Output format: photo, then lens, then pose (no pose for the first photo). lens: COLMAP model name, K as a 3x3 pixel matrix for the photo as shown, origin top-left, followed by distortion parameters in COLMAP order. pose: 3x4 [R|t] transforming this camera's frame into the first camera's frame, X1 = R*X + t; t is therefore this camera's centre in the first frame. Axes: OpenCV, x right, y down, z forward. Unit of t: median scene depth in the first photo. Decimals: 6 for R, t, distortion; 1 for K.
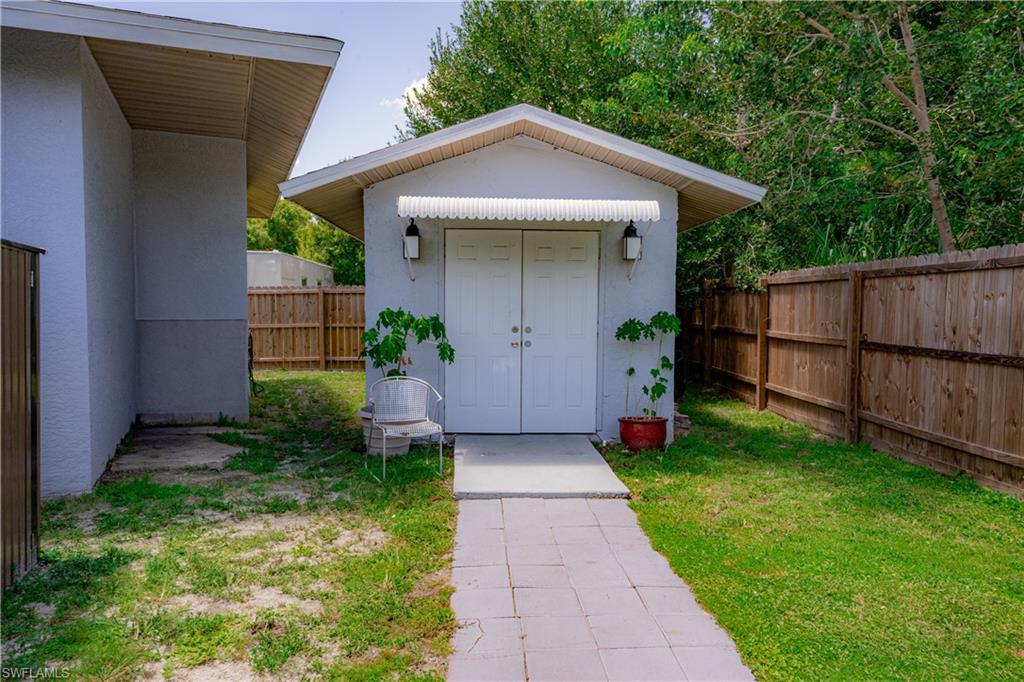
lens RADIAL K [[691.9, 0, 512.0], [0, 691.9, 341.0], [0, 0, 1]] dist [-0.006412, -0.002530]
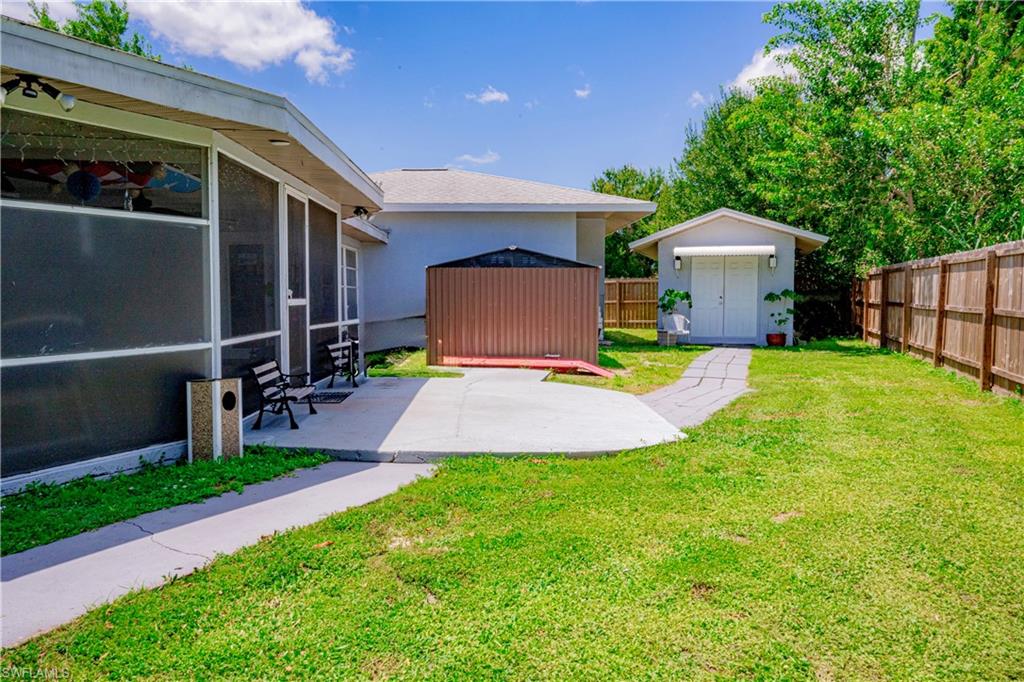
lens RADIAL K [[691.9, 0, 512.0], [0, 691.9, 341.0], [0, 0, 1]] dist [-0.006412, -0.002530]
pose [[0.937800, 0.011299, -0.346992, 0.160923], [-0.005450, 0.999826, 0.017827, 0.097323], [0.347133, -0.014827, 0.937699, -1.527030]]
